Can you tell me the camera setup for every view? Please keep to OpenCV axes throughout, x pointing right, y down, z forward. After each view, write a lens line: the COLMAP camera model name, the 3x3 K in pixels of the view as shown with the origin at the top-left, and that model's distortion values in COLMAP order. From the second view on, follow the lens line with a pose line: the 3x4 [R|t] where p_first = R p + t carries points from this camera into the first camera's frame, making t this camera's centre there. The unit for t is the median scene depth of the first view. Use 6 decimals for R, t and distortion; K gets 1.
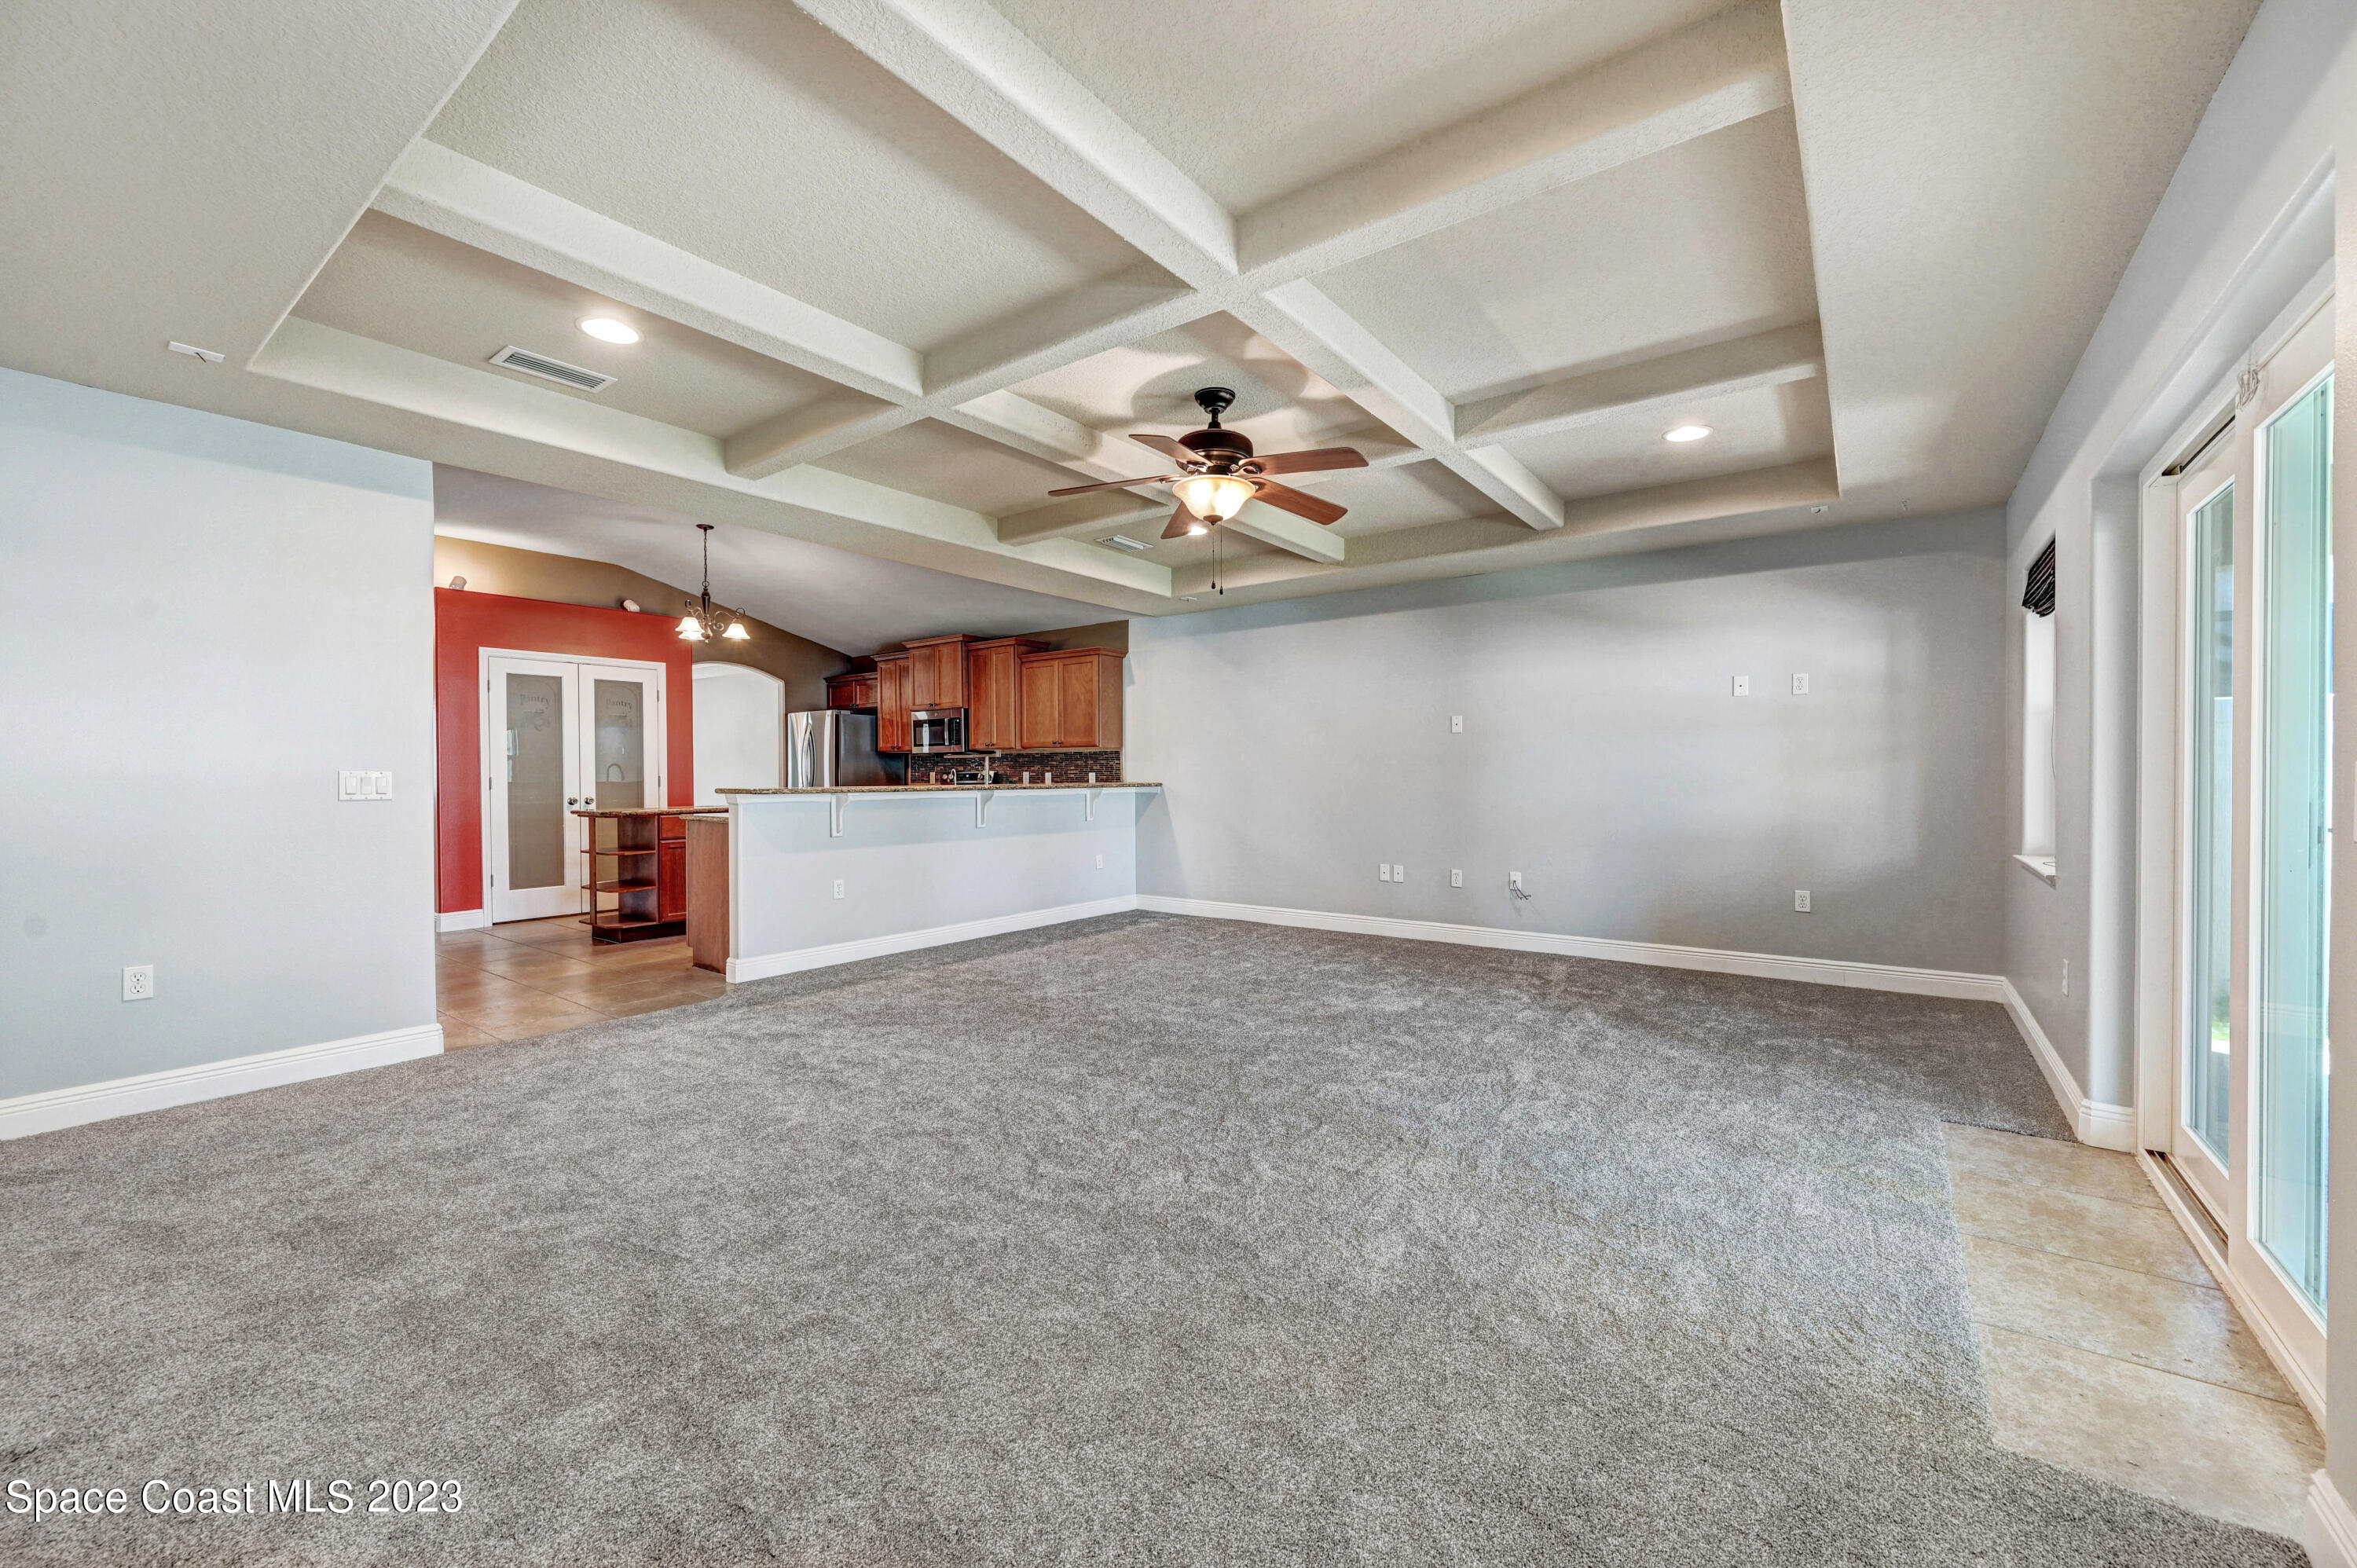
lens RADIAL K [[950.1, 0, 1161.0], [0, 950.1, 781.6], [0, 0, 1]] dist [-0.005766, 0.000789]
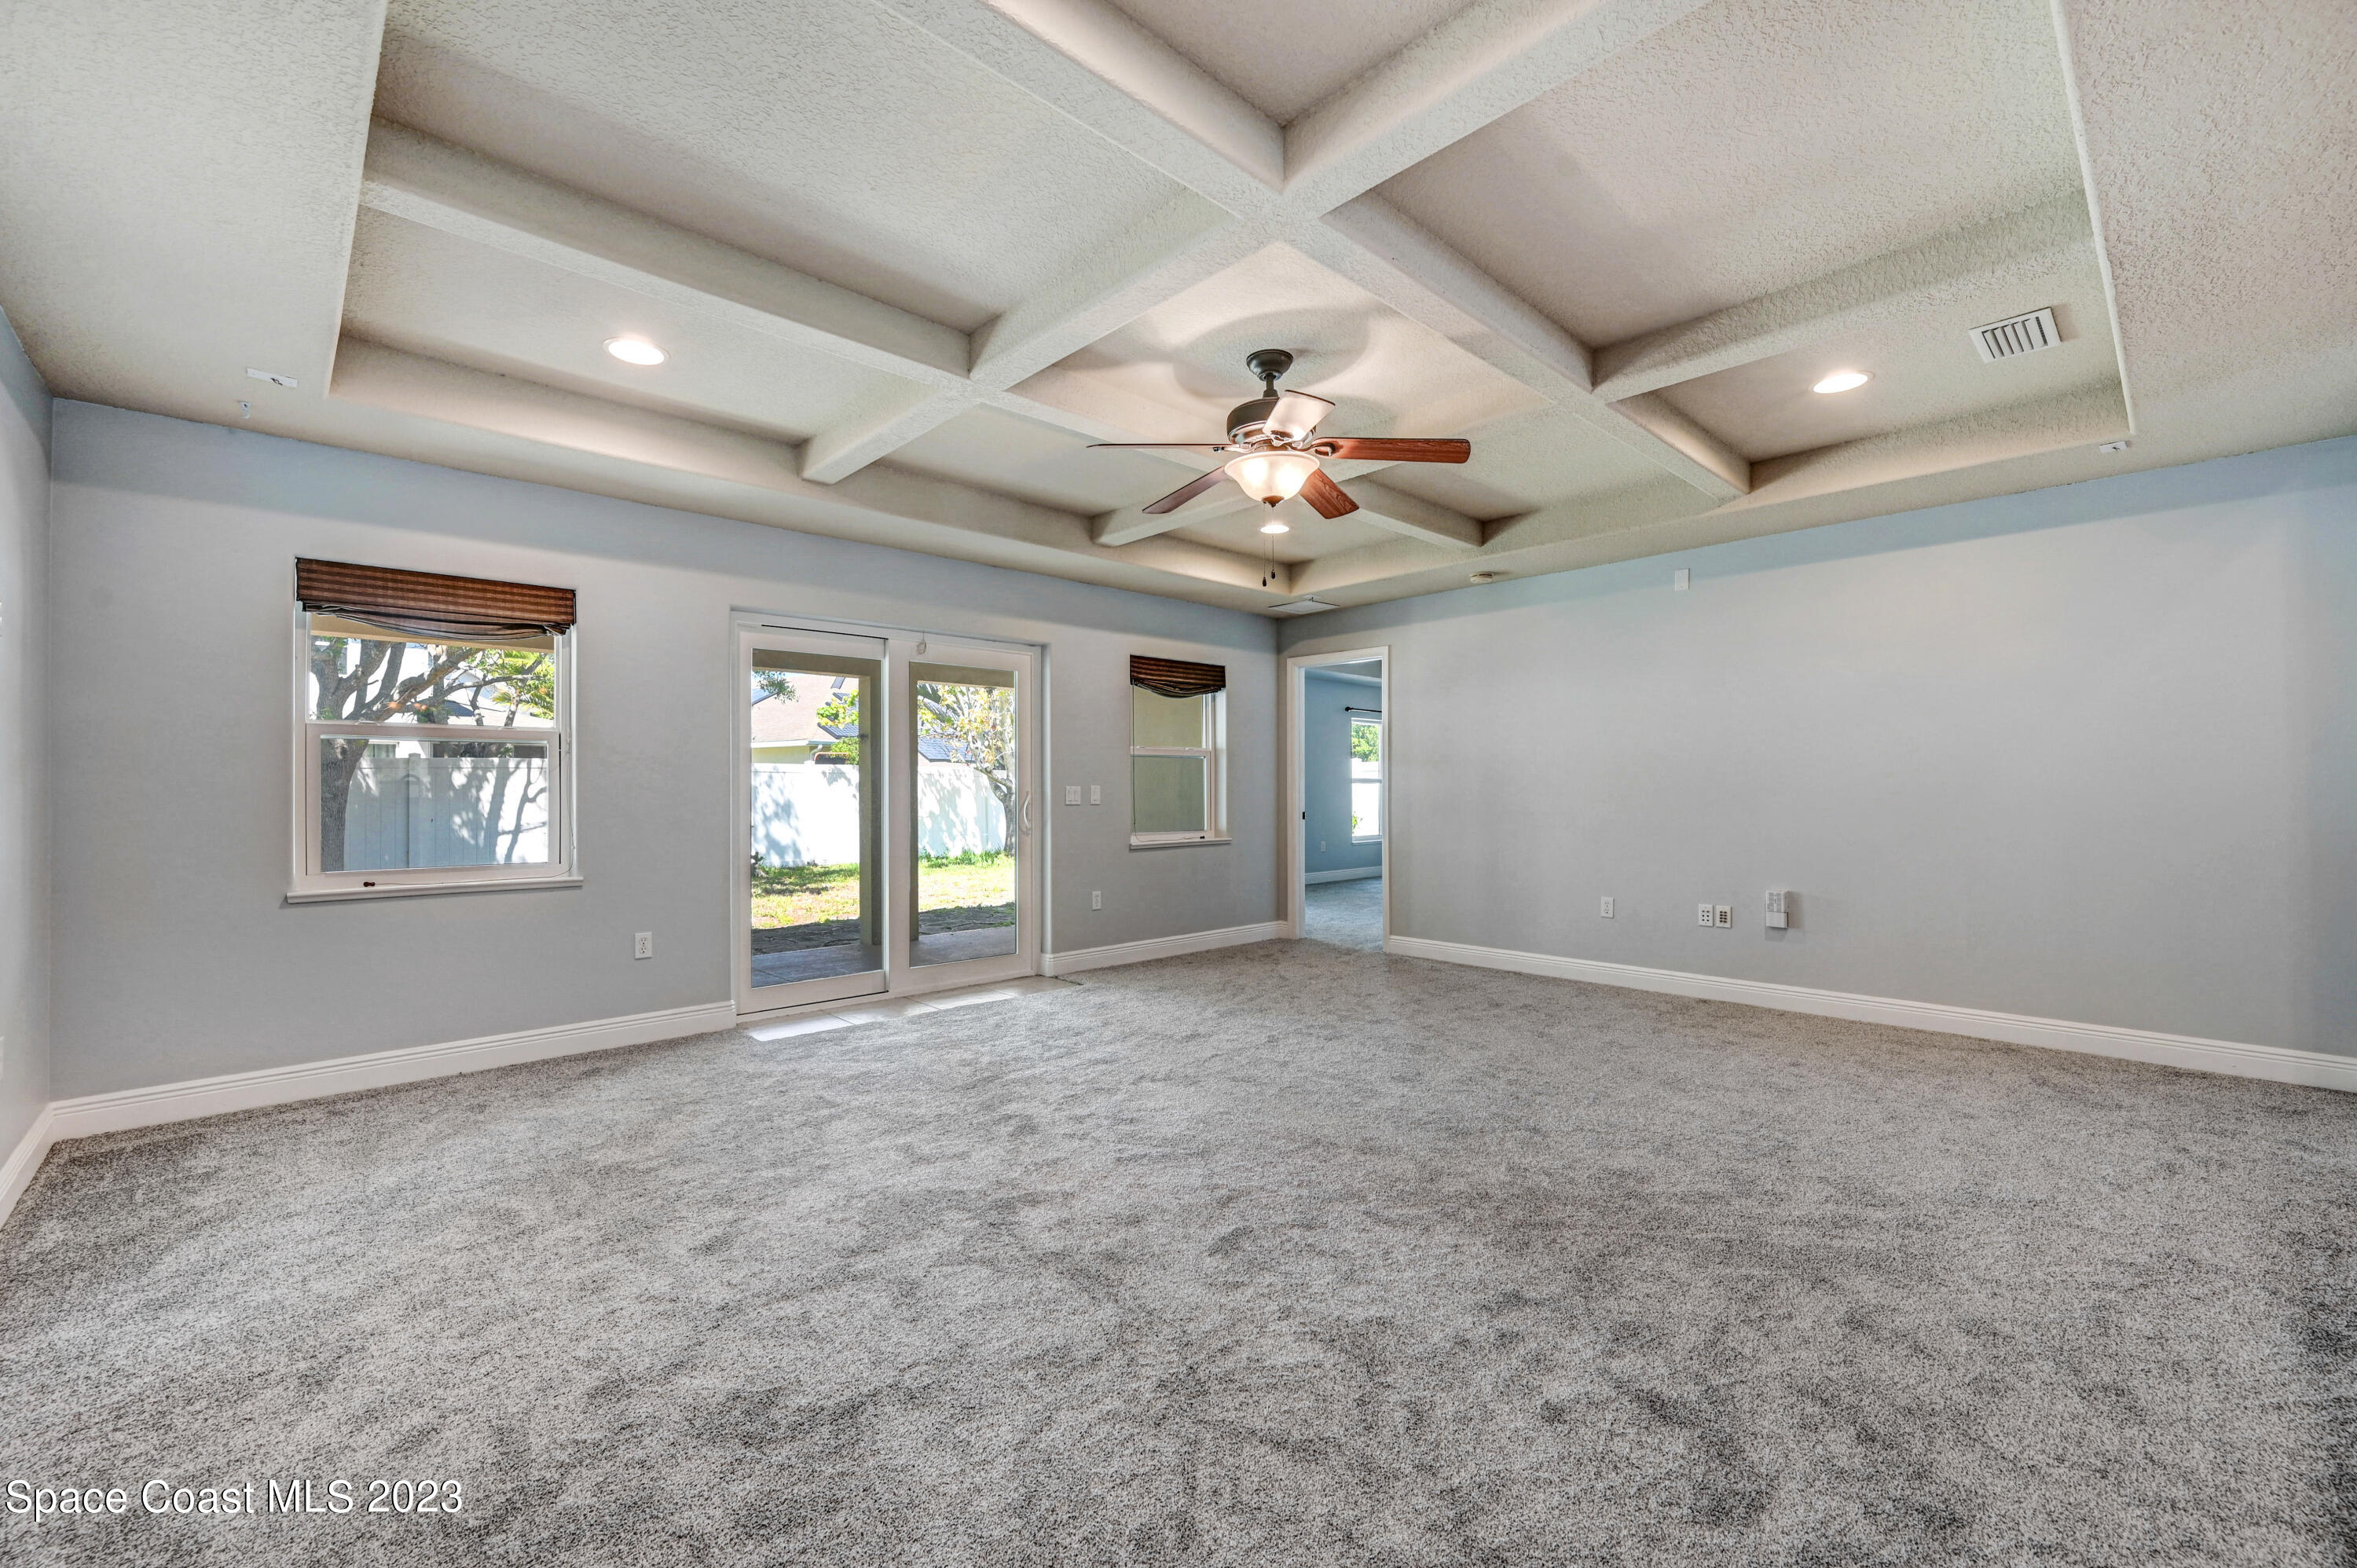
lens RADIAL K [[950.1, 0, 1174.2], [0, 950.1, 781.1], [0, 0, 1]] dist [-0.005766, 0.000789]
pose [[-0.987209, 0.008197, 0.159221, 0.005243], [0.008230, 0.999966, -0.000451, -0.007349], [-0.159219, 0.000865, -0.987243, 0.974830]]
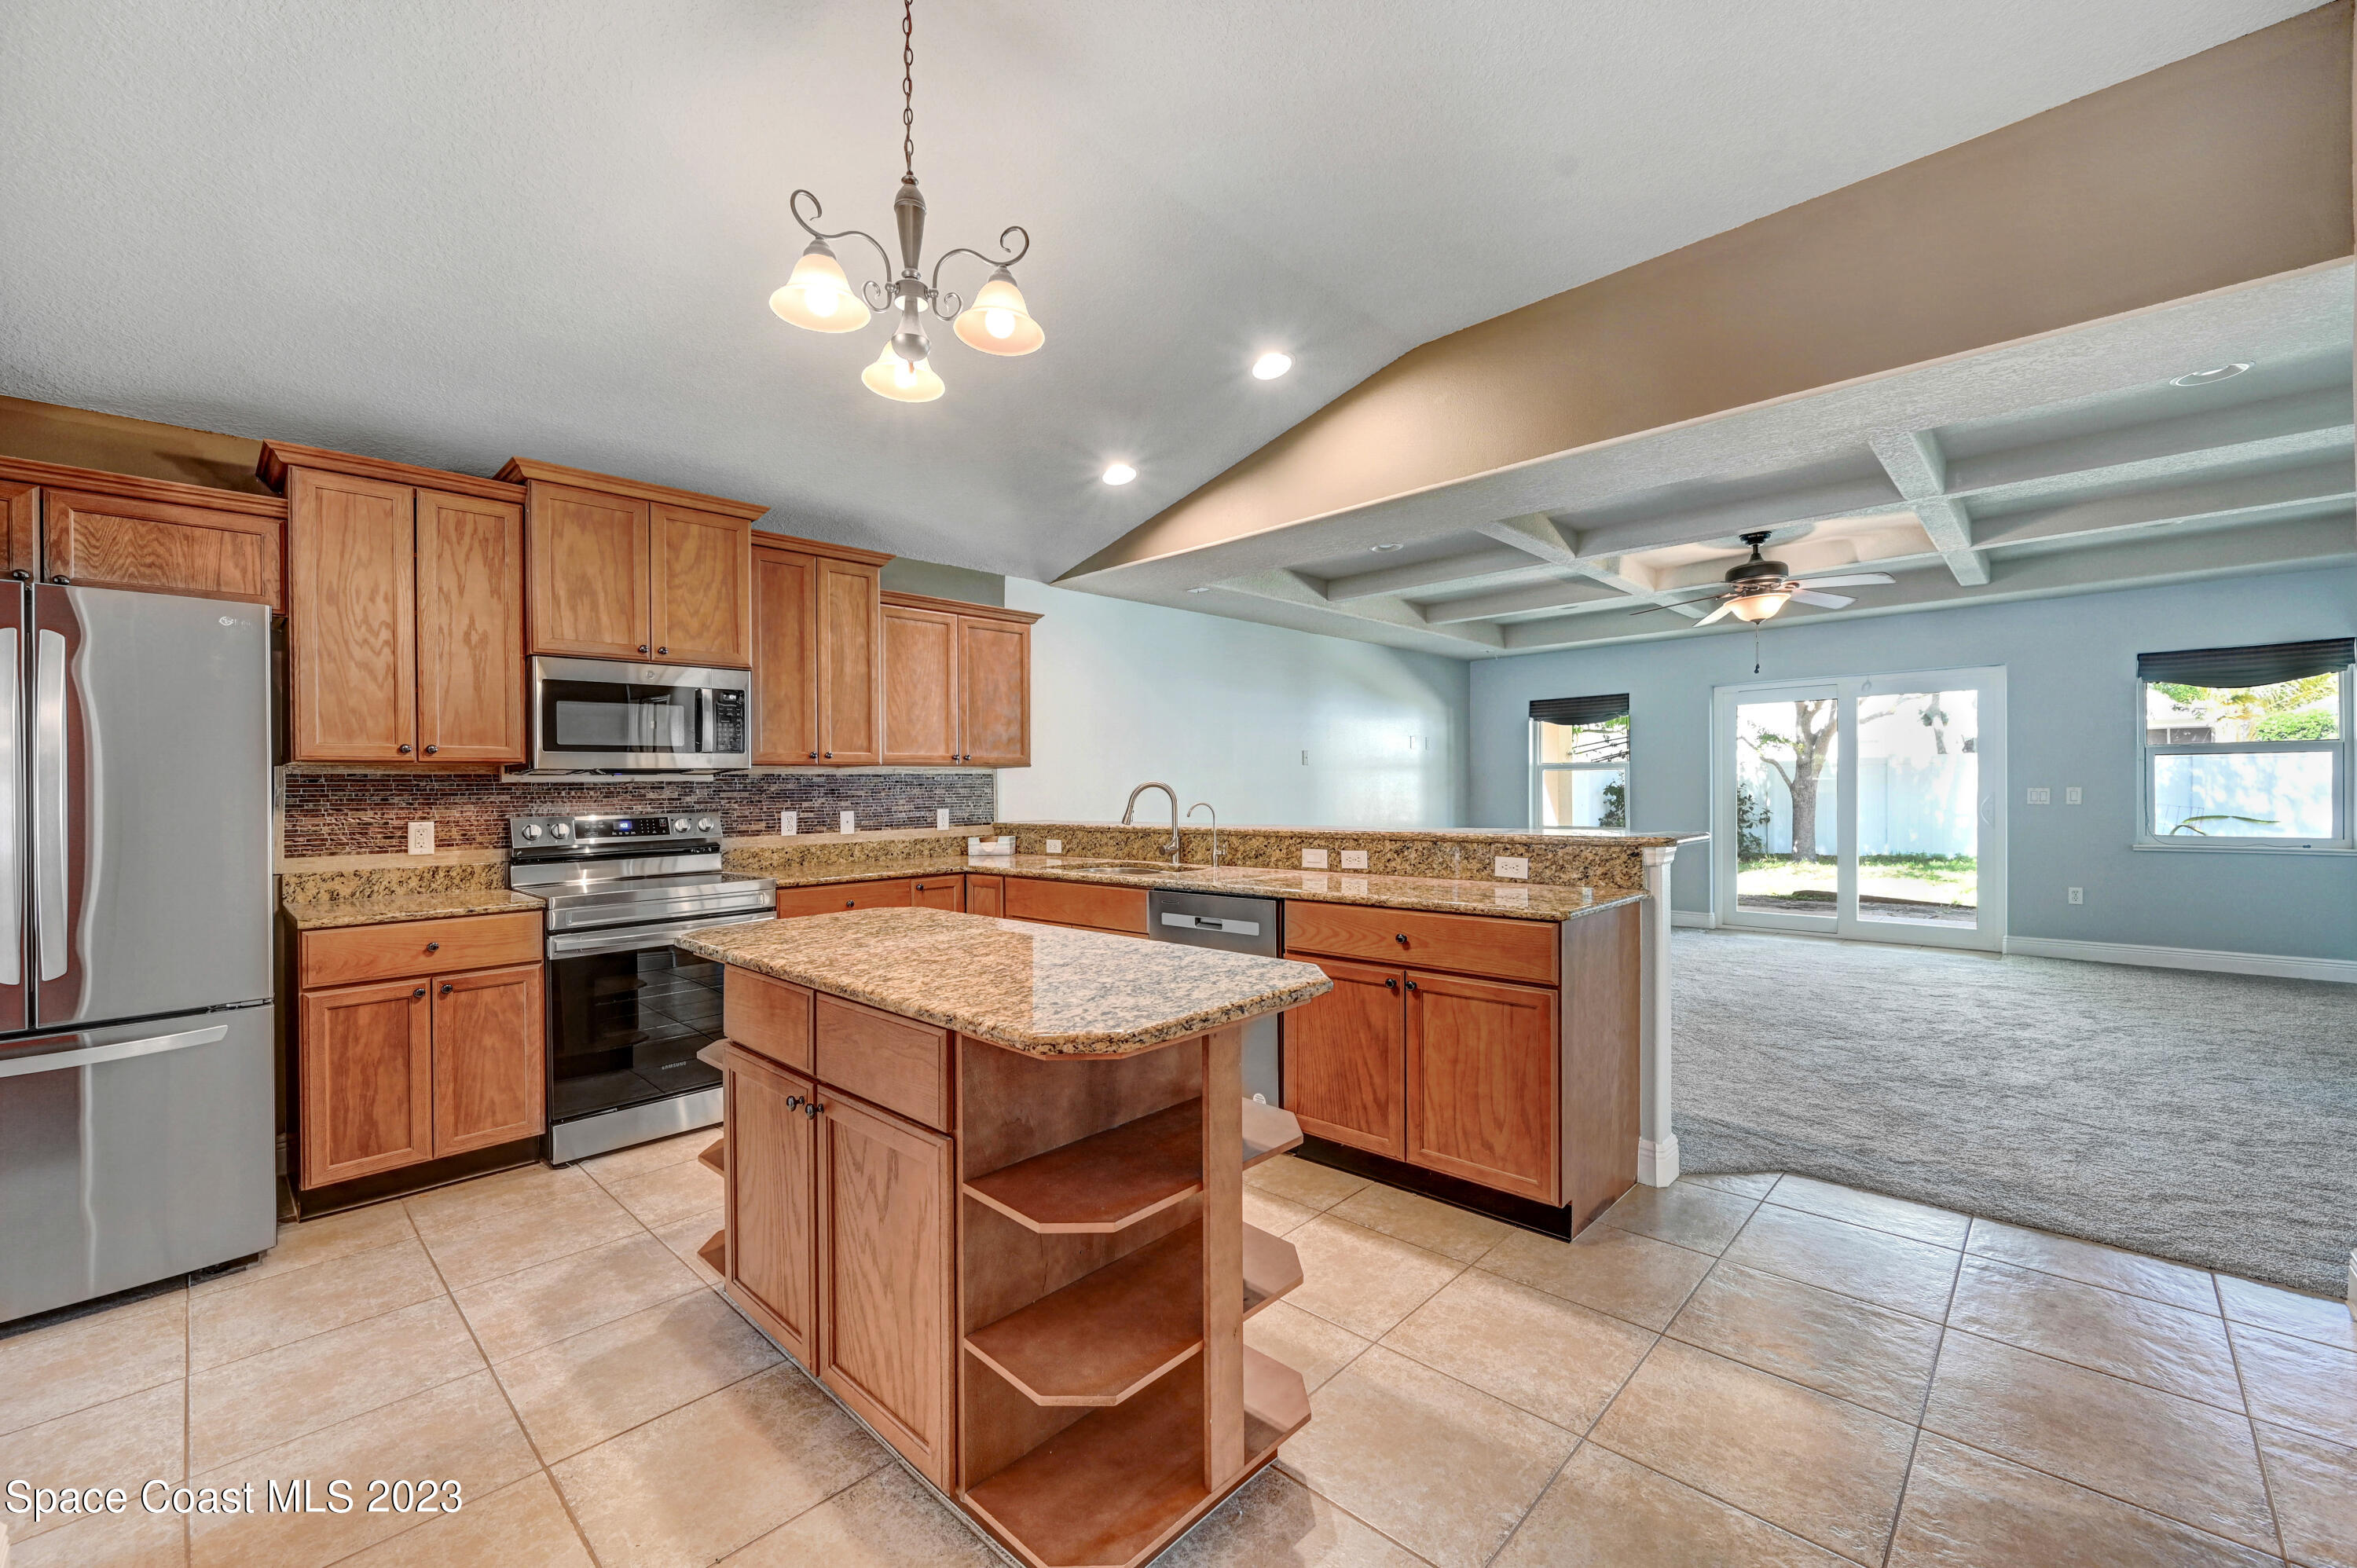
lens RADIAL K [[950.1, 0, 1180.0], [0, 950.1, 789.9], [0, 0, 1]] dist [-0.005766, 0.000789]
pose [[0.109708, -0.000183, 0.993964, -0.758993], [0.022519, 0.999744, -0.002302, -0.018915], [-0.993709, 0.022635, 0.109684, 0.886052]]
